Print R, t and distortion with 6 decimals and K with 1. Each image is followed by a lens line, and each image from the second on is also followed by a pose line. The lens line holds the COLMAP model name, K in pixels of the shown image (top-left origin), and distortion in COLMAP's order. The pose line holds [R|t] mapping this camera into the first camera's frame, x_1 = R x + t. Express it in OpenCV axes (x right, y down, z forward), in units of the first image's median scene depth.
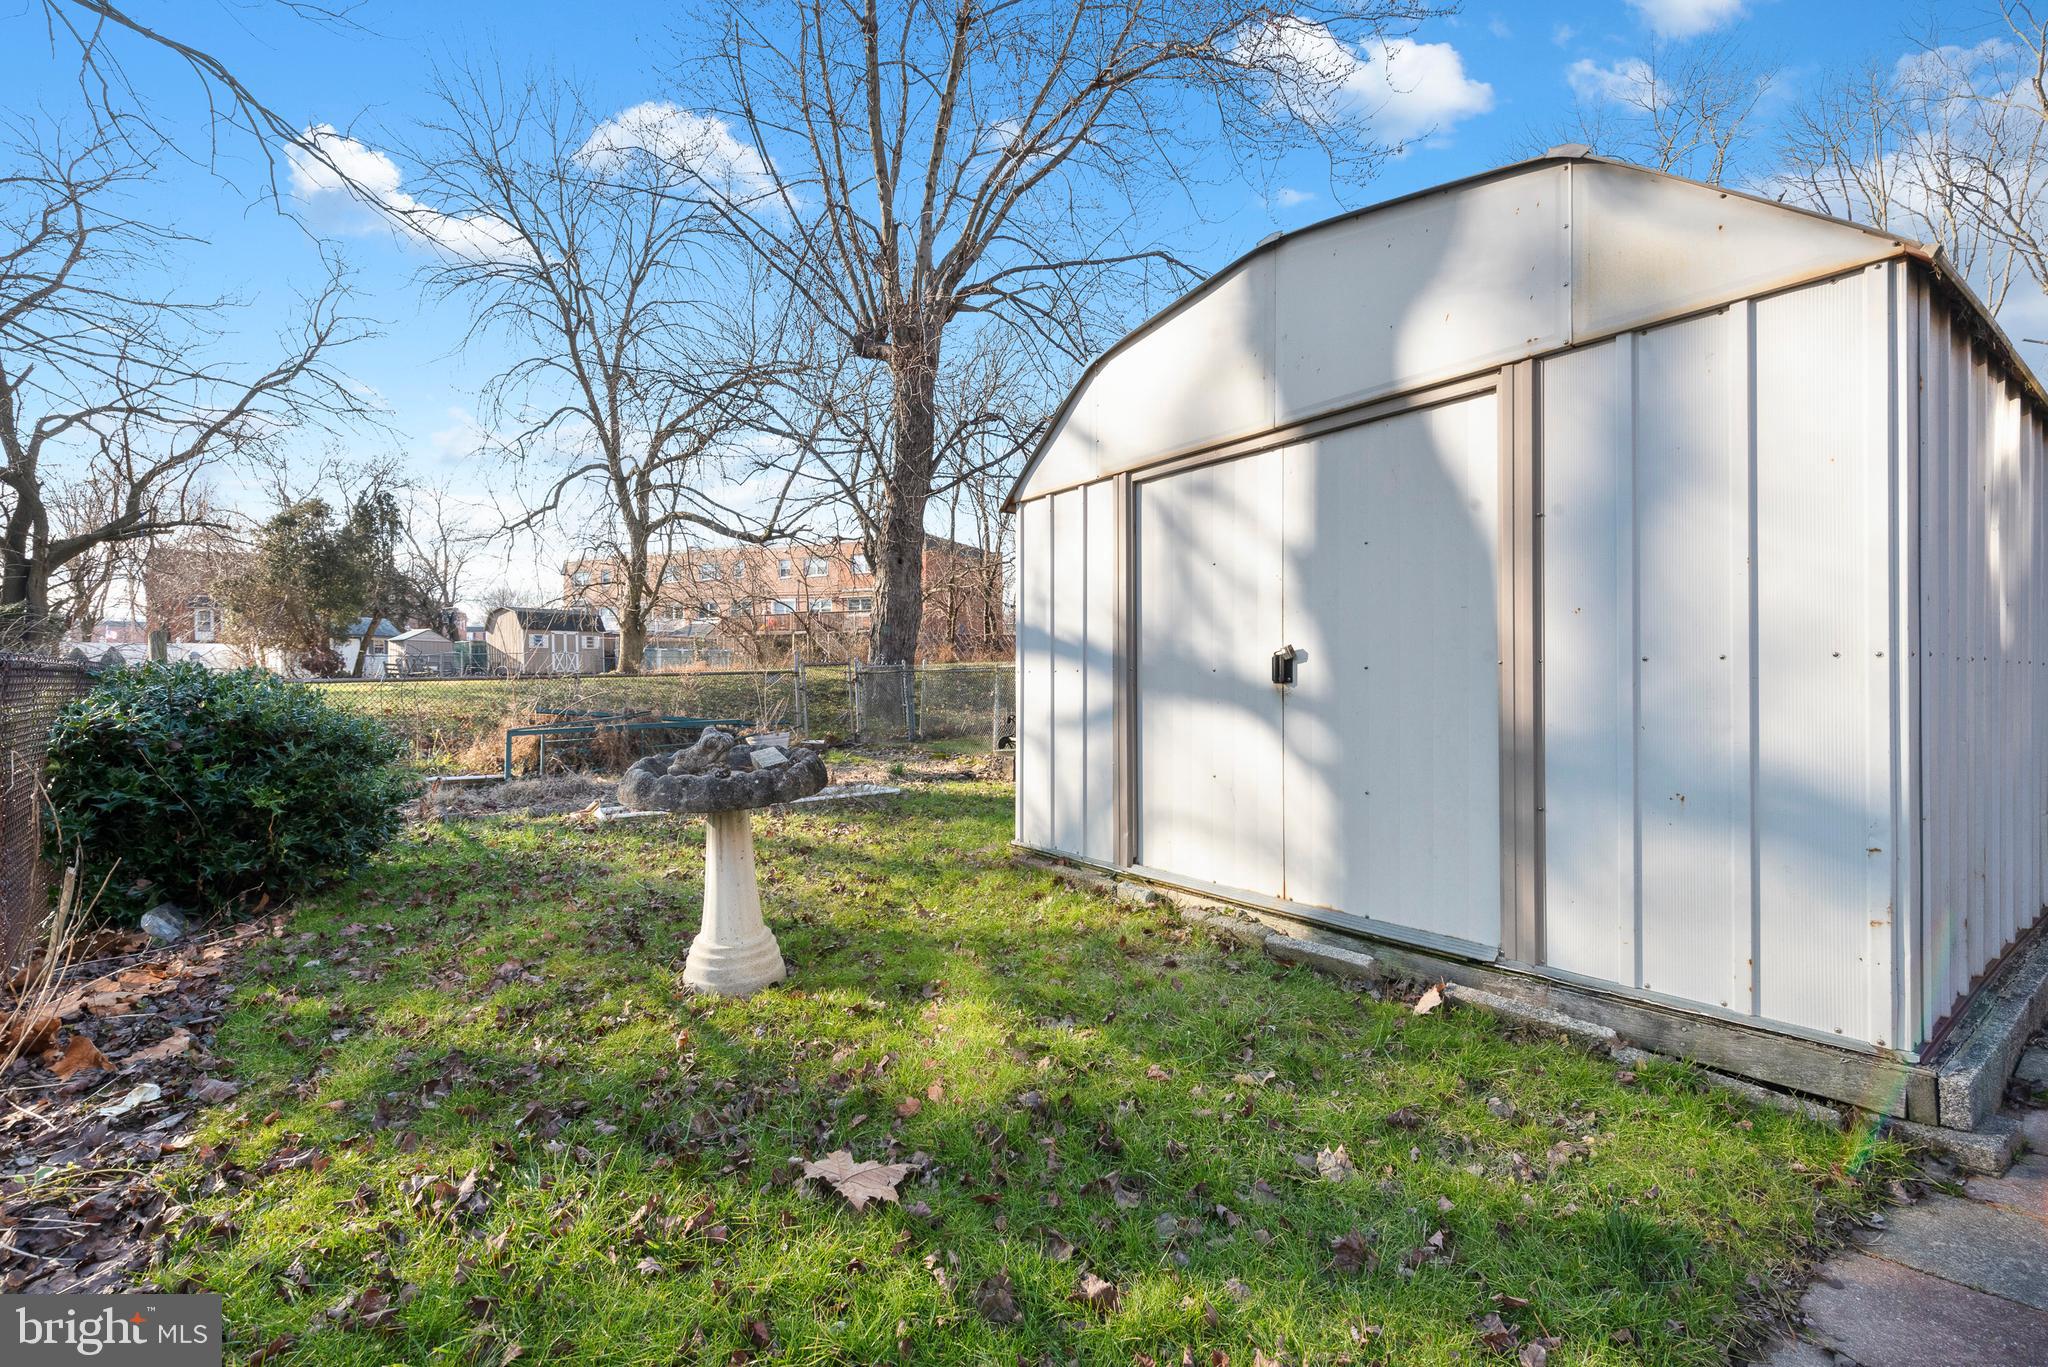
lens RADIAL K [[881.4, 0, 1019.7], [0, 881.4, 707.4], [0, 0, 1]] dist [0.001028, -0.000233]
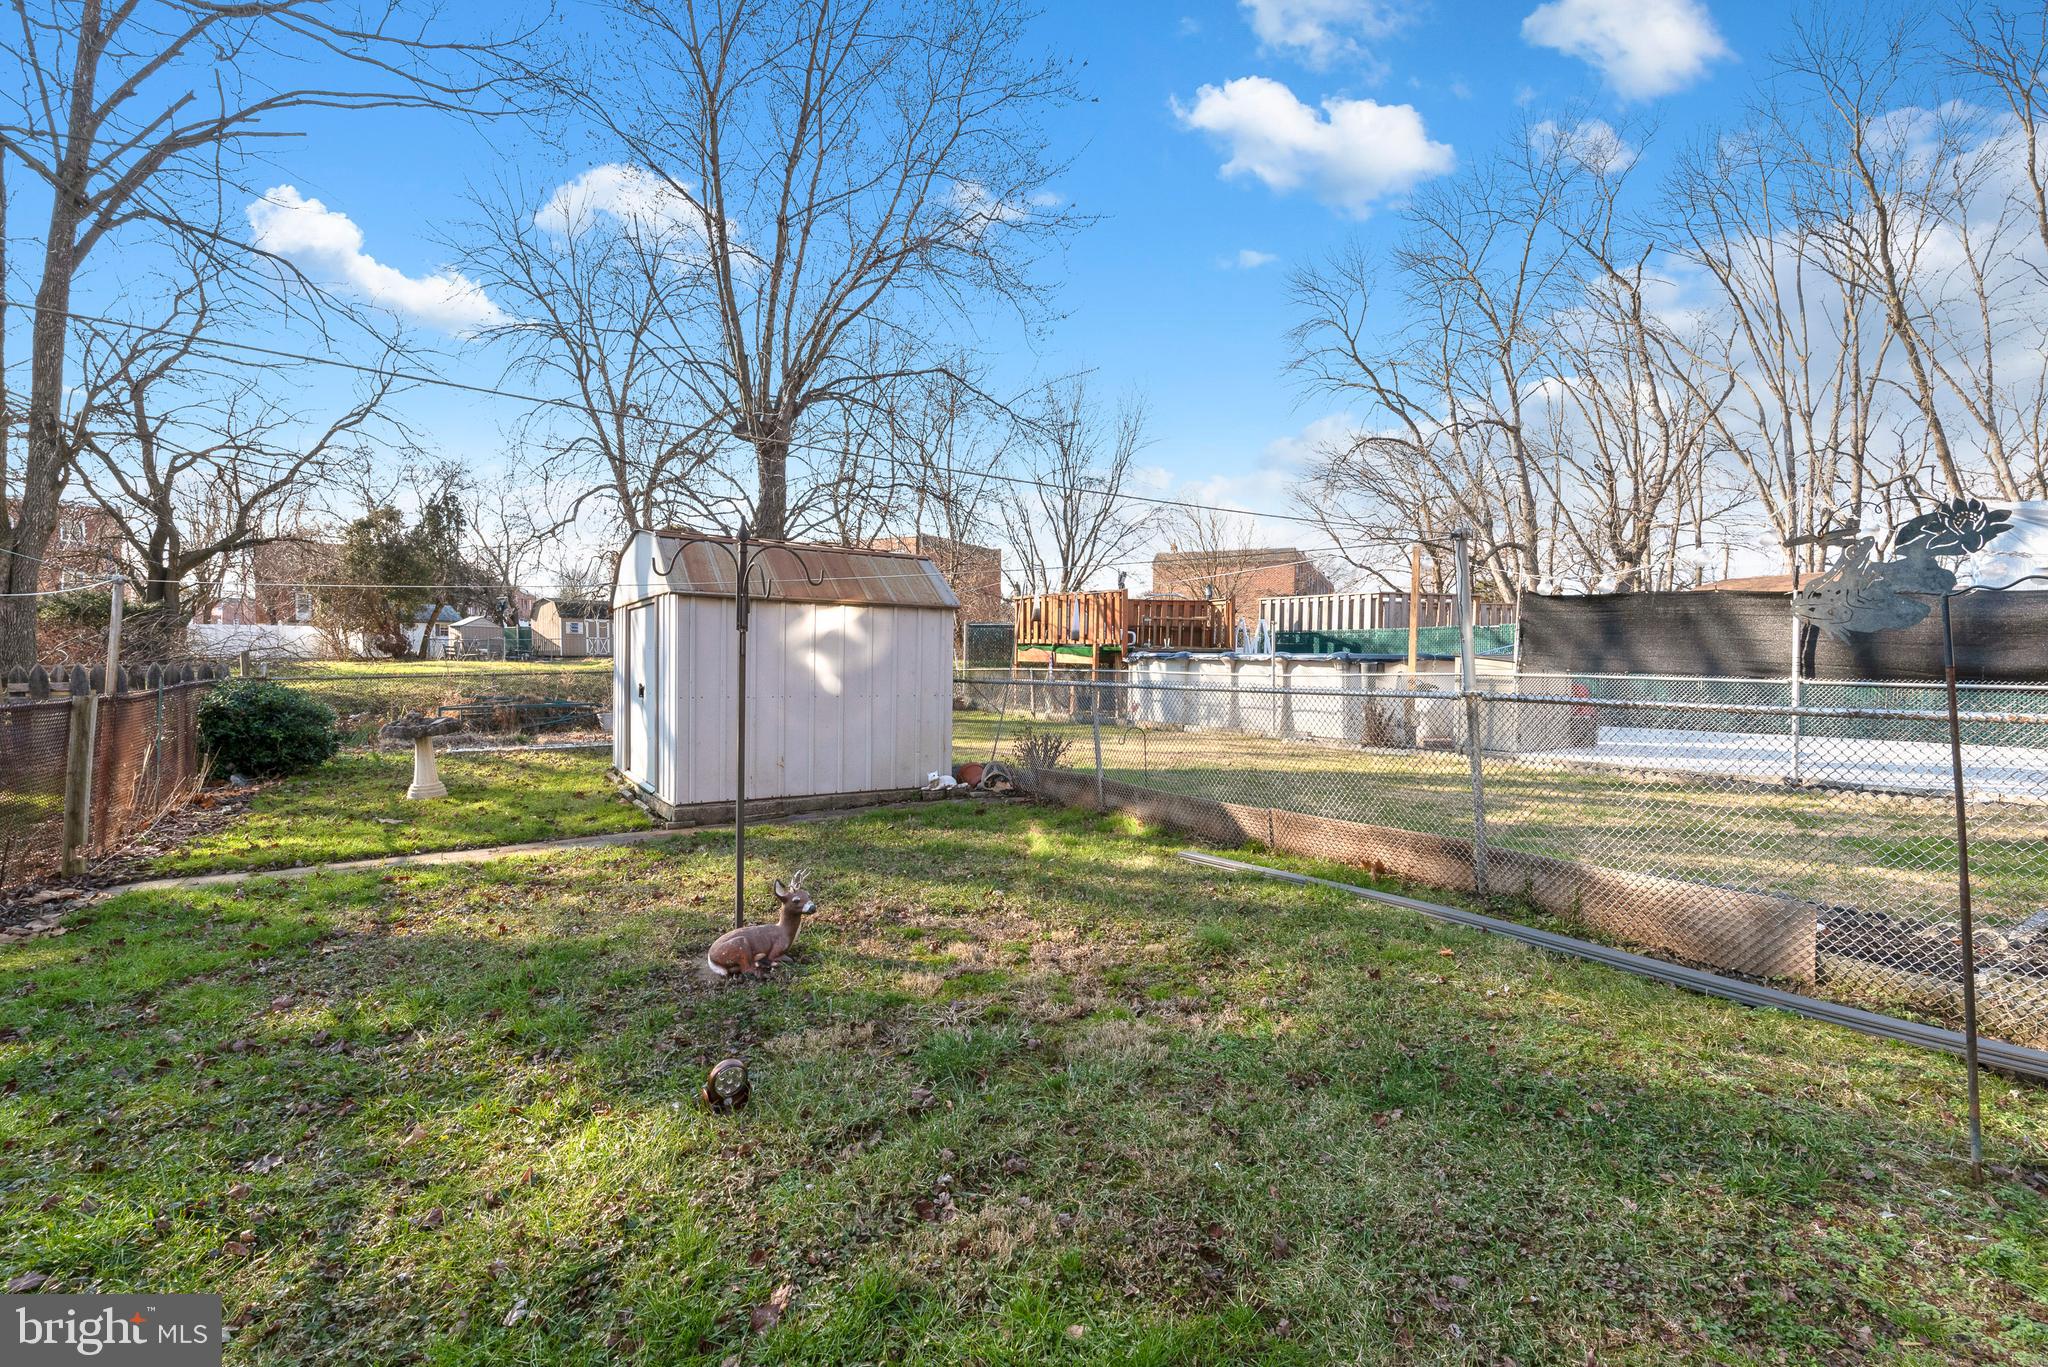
lens RADIAL K [[872.2, 0, 1025.6], [0, 872.2, 716.5], [0, 0, 1]] dist [0.002591, 0.000238]
pose [[0.997864, 0.023775, -0.060840, 0.166548], [-0.022001, 0.999318, 0.029664, -0.007940], [0.061504, -0.028262, 0.997707, -0.158562]]
